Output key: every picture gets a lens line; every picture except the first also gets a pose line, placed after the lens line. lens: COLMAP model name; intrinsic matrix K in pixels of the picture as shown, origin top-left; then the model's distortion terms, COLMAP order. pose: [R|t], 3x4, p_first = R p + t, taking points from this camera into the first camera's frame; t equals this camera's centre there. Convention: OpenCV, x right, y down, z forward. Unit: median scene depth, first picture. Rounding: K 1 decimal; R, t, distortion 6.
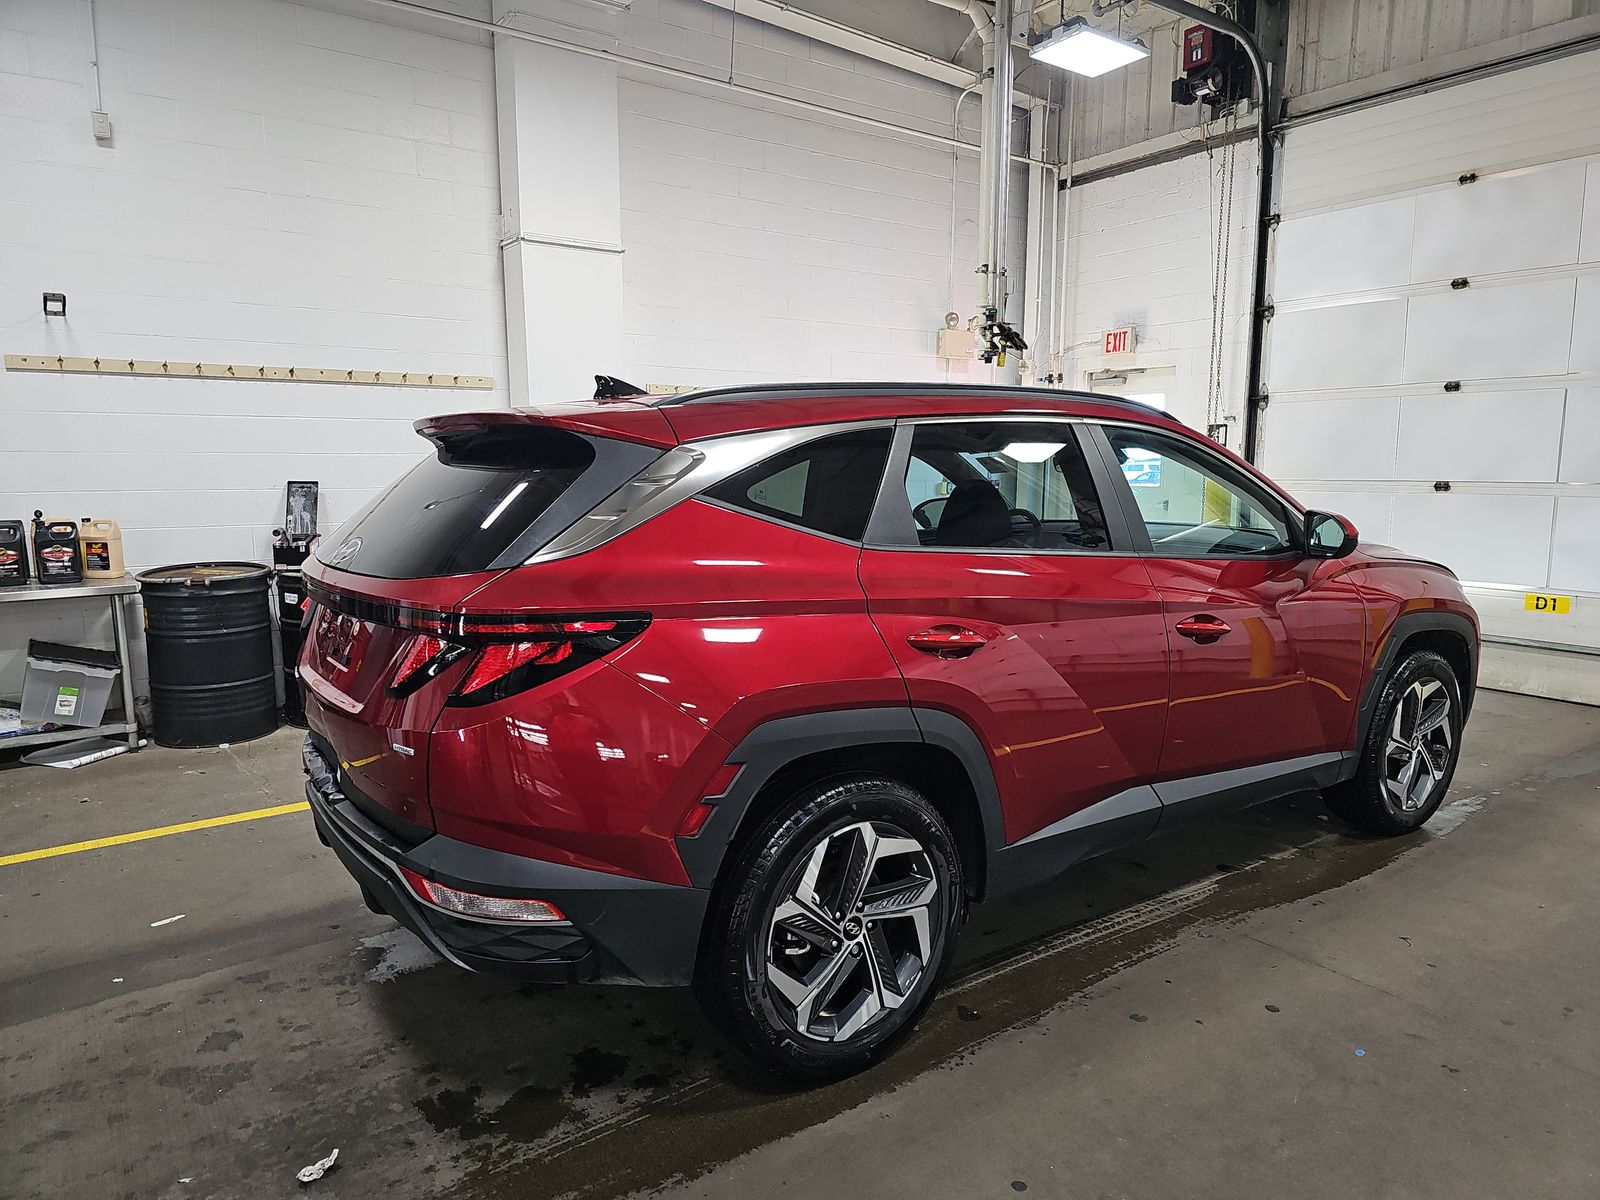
lens RADIAL K [[1050.6, 0, 802.2], [0, 1050.6, 600.0], [0, 0, 1]] dist [0.040784, -0.040464]
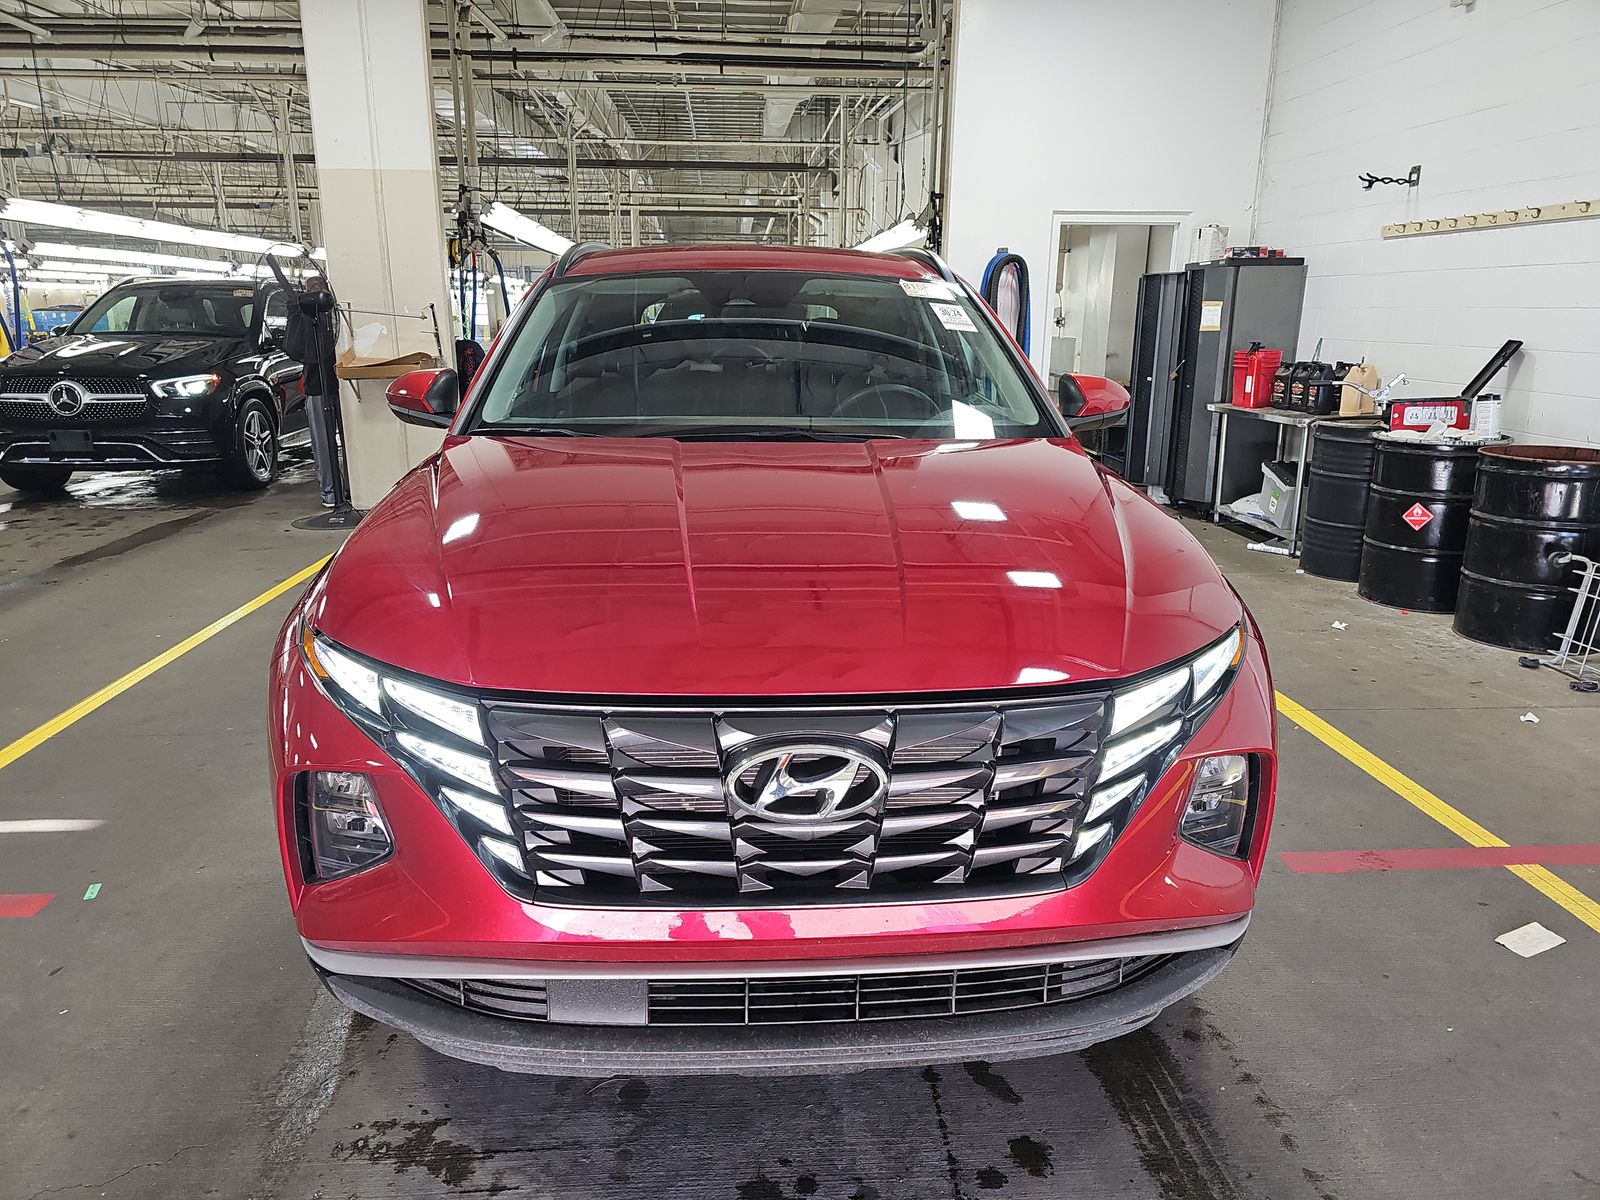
lens RADIAL K [[1050.6, 0, 792.4], [0, 1050.6, 594.5], [0, 0, 1]] dist [0.040784, -0.040464]
pose [[-0.526046, 0.215814, -0.822618, 0.716791], [-0.121222, 0.938363, 0.323698, -0.148238], [0.841772, 0.270000, -0.467461, 1.129444]]
